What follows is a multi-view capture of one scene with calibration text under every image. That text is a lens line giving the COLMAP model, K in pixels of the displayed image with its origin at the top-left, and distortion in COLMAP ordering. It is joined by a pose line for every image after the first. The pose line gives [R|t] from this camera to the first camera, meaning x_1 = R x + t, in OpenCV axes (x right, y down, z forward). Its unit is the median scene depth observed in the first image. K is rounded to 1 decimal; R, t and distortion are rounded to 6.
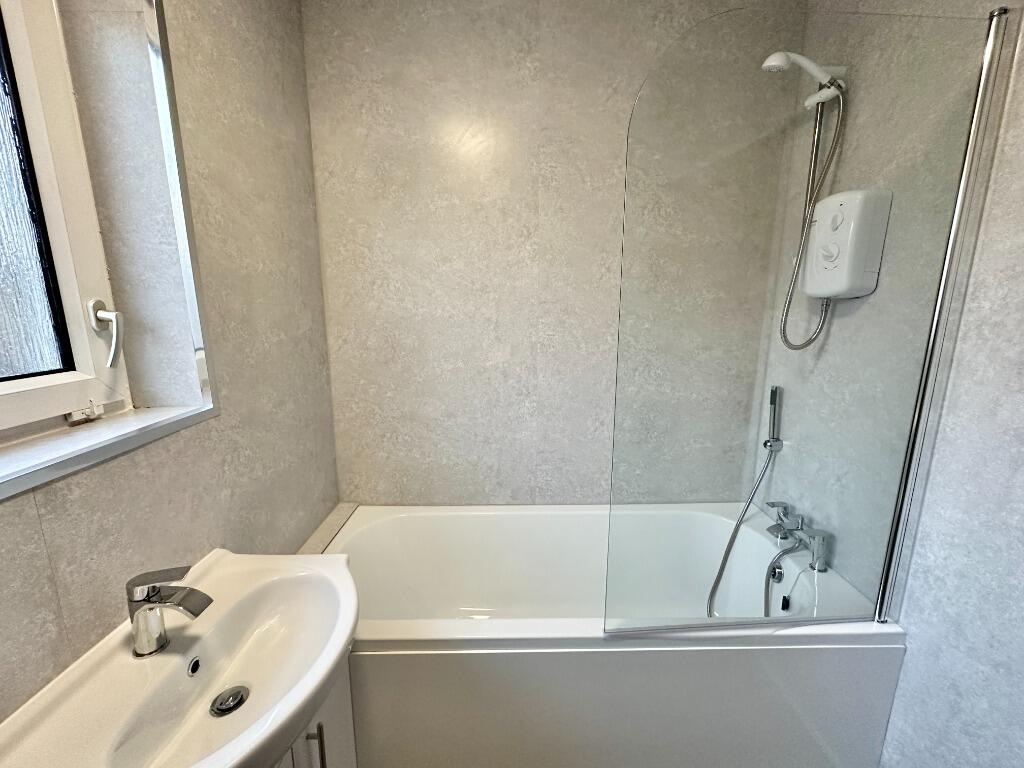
lens RADIAL K [[409.8, 0, 512.0], [0, 409.8, 384.0], [0, 0, 1]] dist [0.000815, 0.000223]
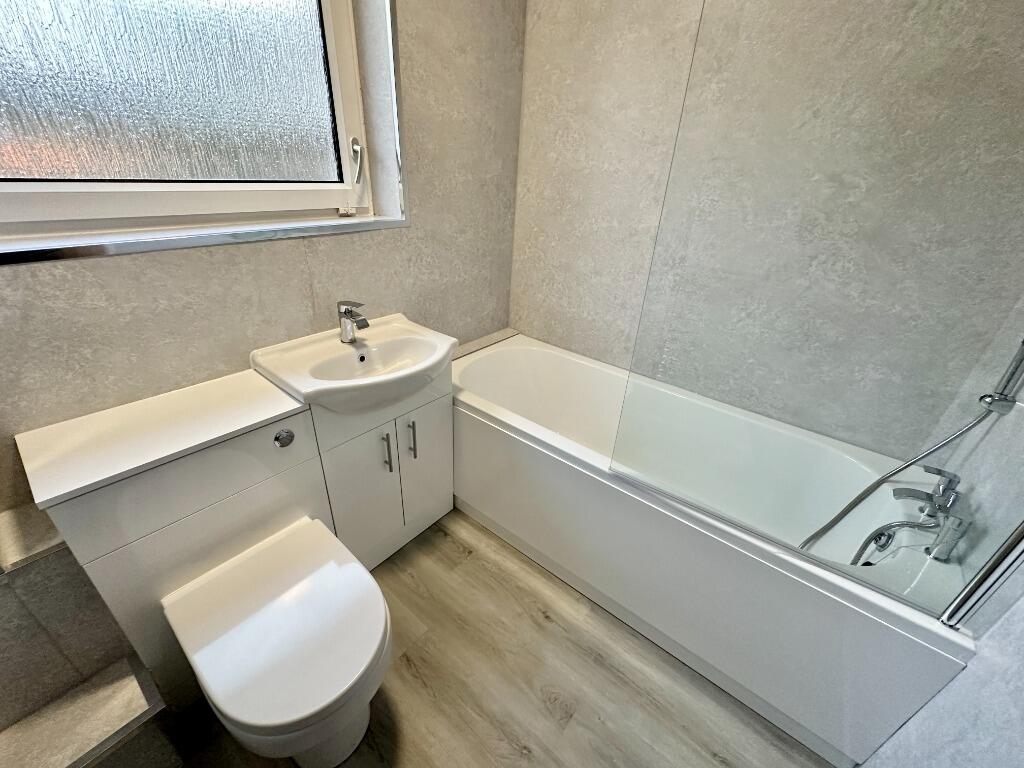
lens RADIAL K [[409.8, 0, 512.0], [0, 409.8, 384.0], [0, 0, 1]] dist [0.000815, 0.000223]
pose [[0.771052, 0.334223, -0.542009, 0.414603], [-0.173611, 0.929275, 0.326049, 0.040268], [0.612648, -0.157302, 0.774544, -0.017928]]
